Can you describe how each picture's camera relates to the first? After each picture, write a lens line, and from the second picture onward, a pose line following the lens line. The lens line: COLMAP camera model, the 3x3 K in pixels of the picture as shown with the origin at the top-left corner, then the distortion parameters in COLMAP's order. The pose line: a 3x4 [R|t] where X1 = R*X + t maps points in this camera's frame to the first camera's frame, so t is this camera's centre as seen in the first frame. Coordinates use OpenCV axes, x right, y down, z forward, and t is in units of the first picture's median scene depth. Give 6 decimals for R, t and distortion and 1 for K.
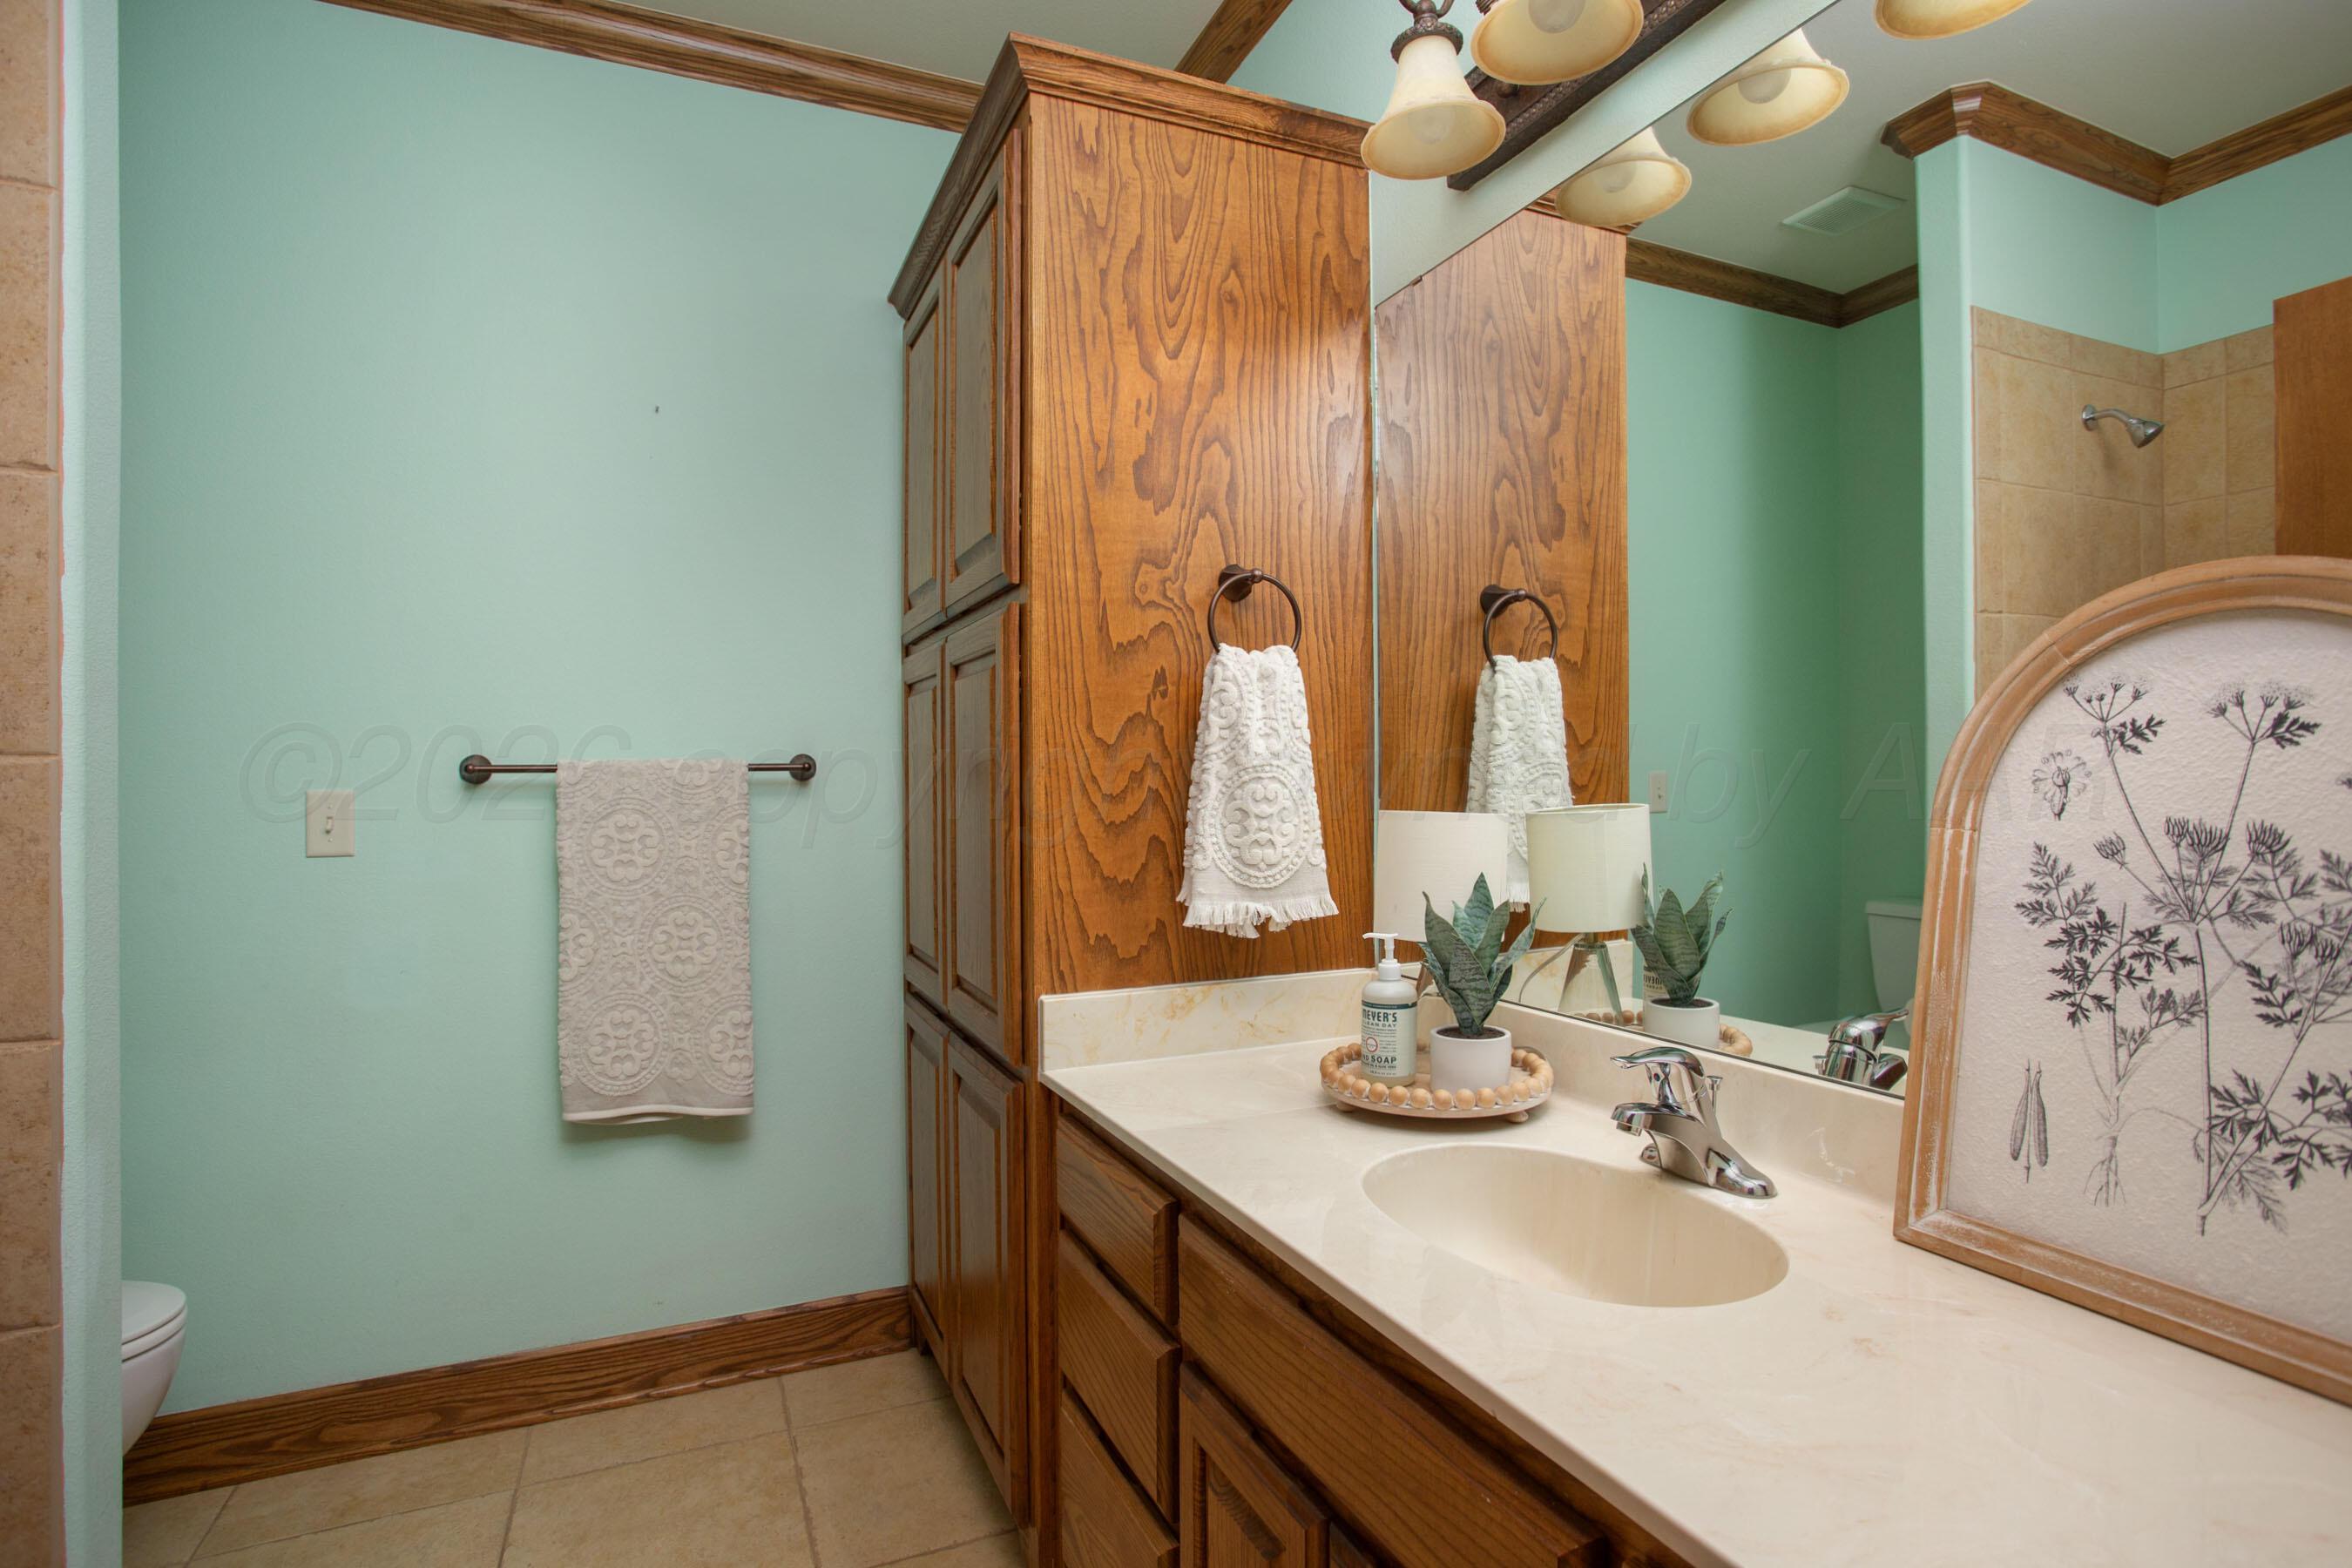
lens RADIAL K [[1174.1, 0, 1179.8], [0, 1174.1, 785.4], [0, 0, 1]] dist [-0.019892, 0.006201]
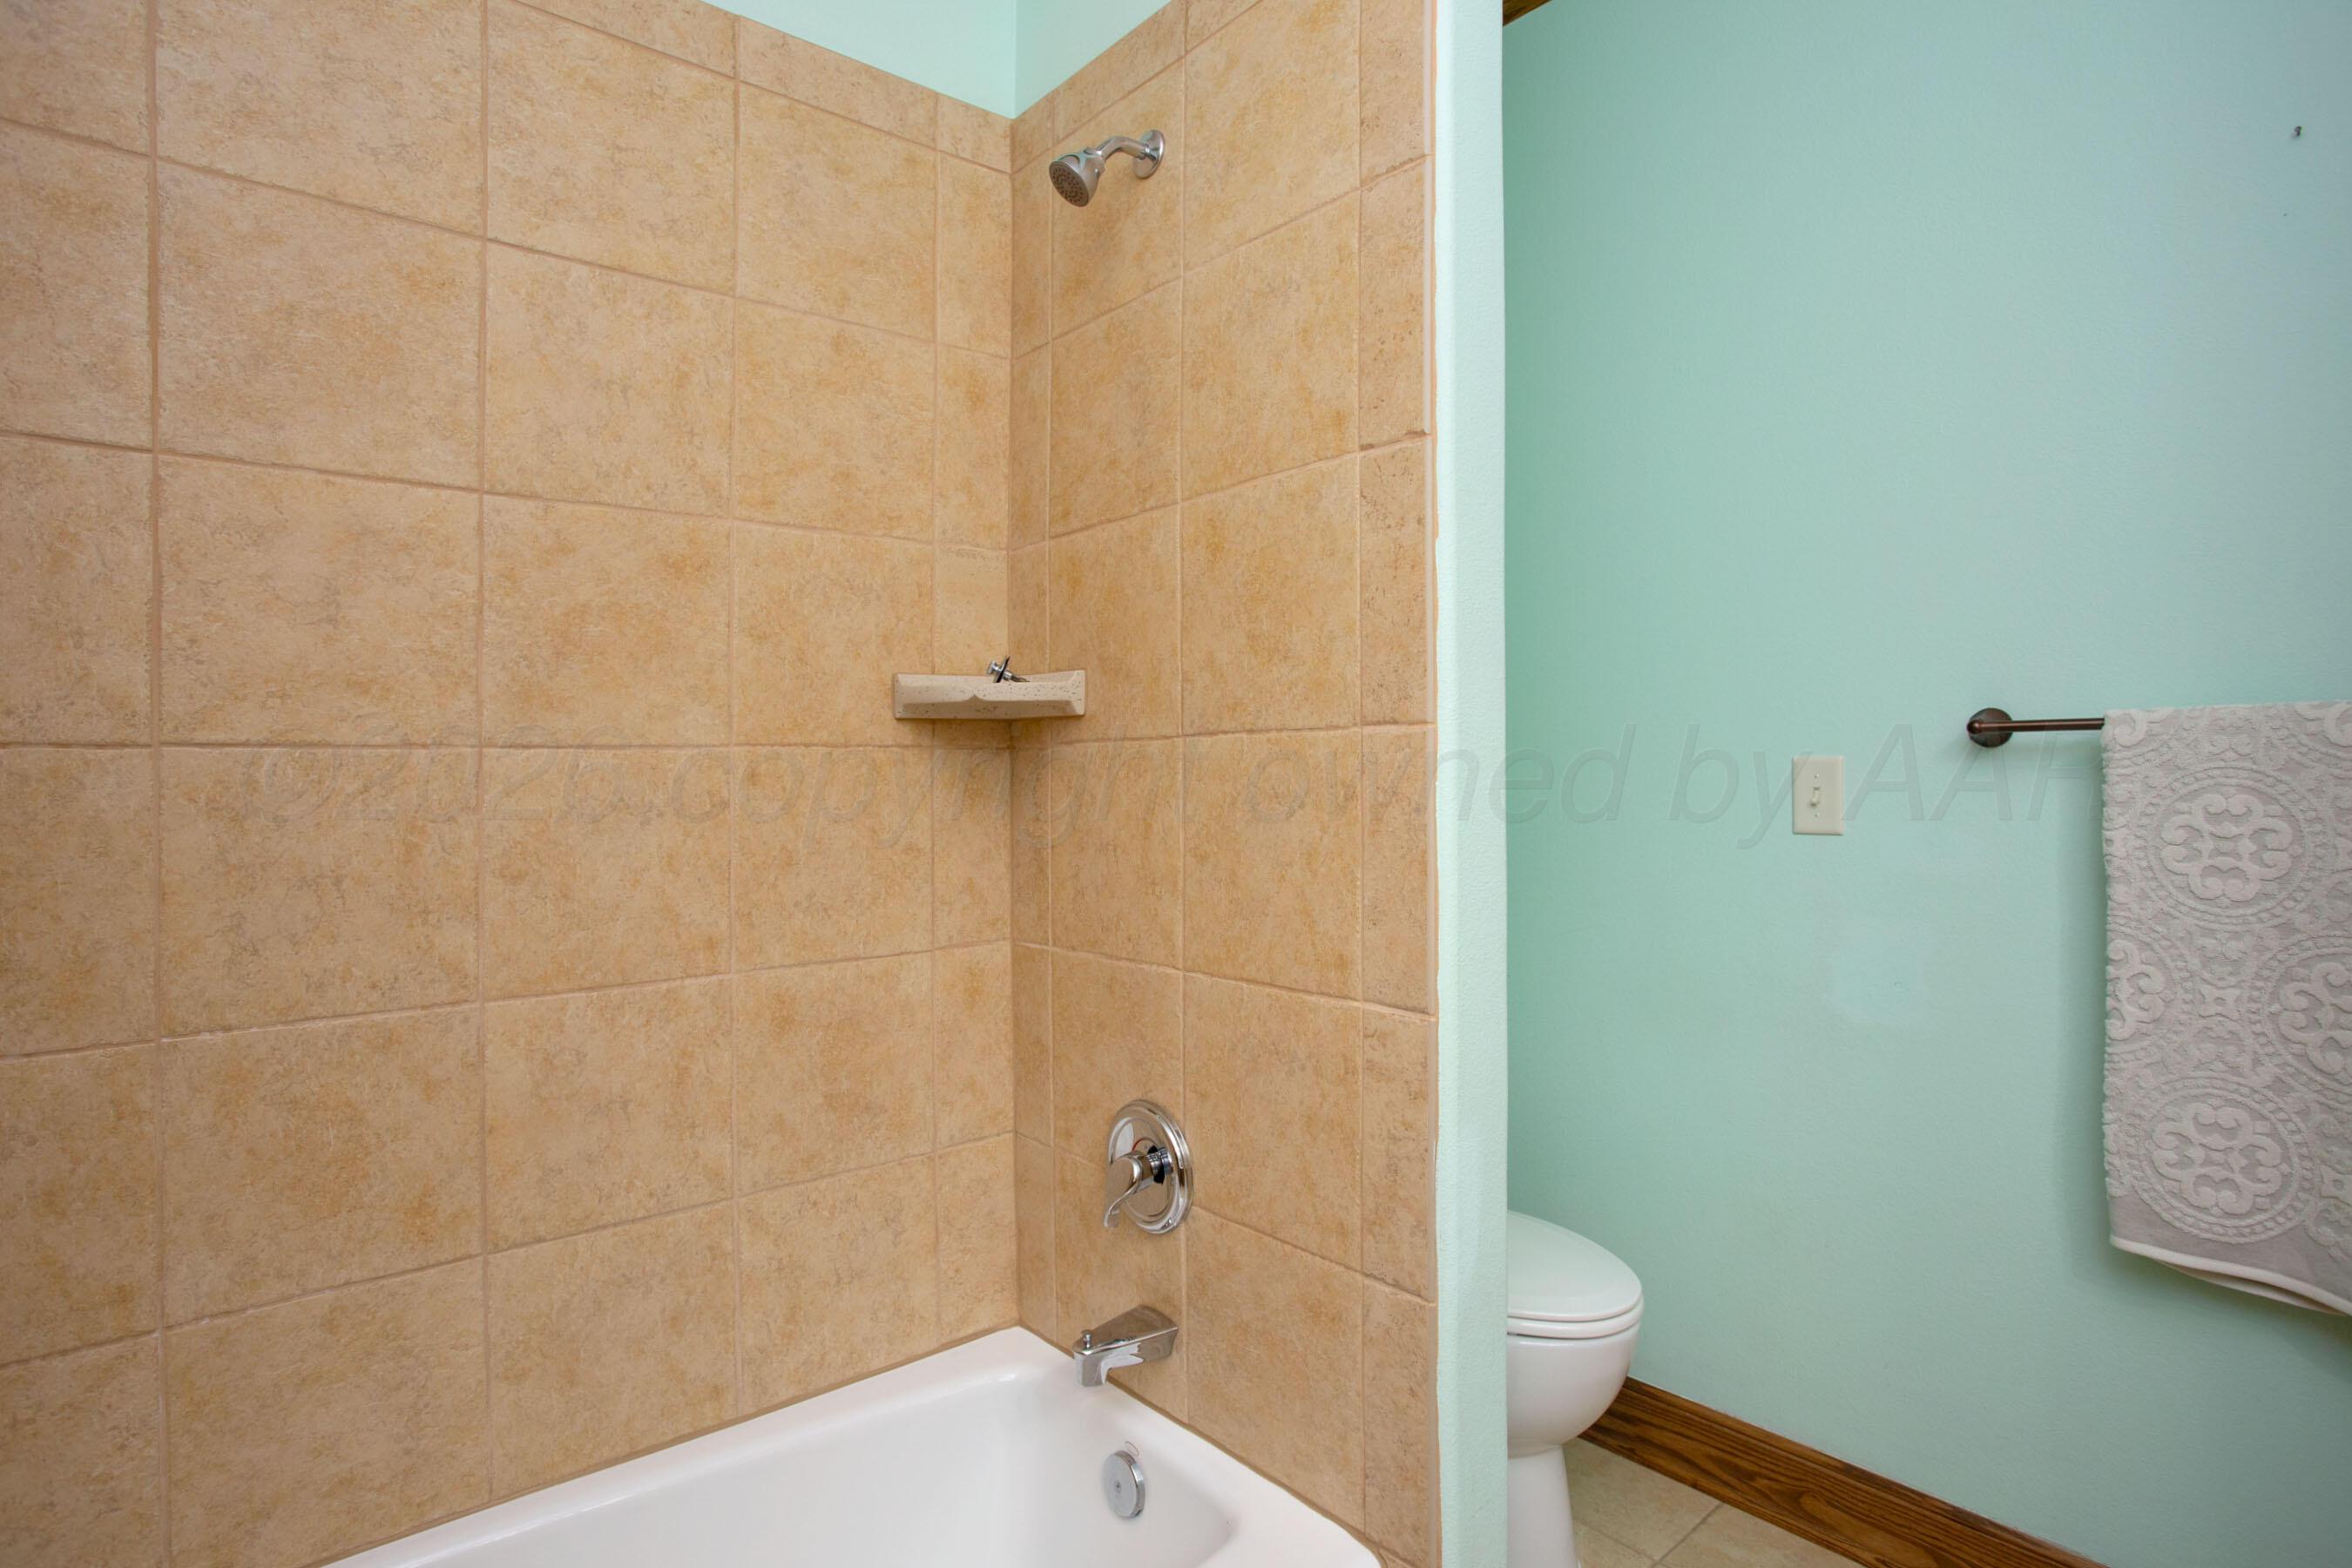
lens RADIAL K [[1174.1, 0, 1174.9], [0, 1174.1, 760.0], [0, 0, 1]] dist [-0.019892, 0.006201]
pose [[0.302123, 0.002577, -0.953266, -0.053472], [0.008686, 0.999947, 0.005456, -0.001615], [0.953230, -0.009929, 0.302084, 0.283218]]
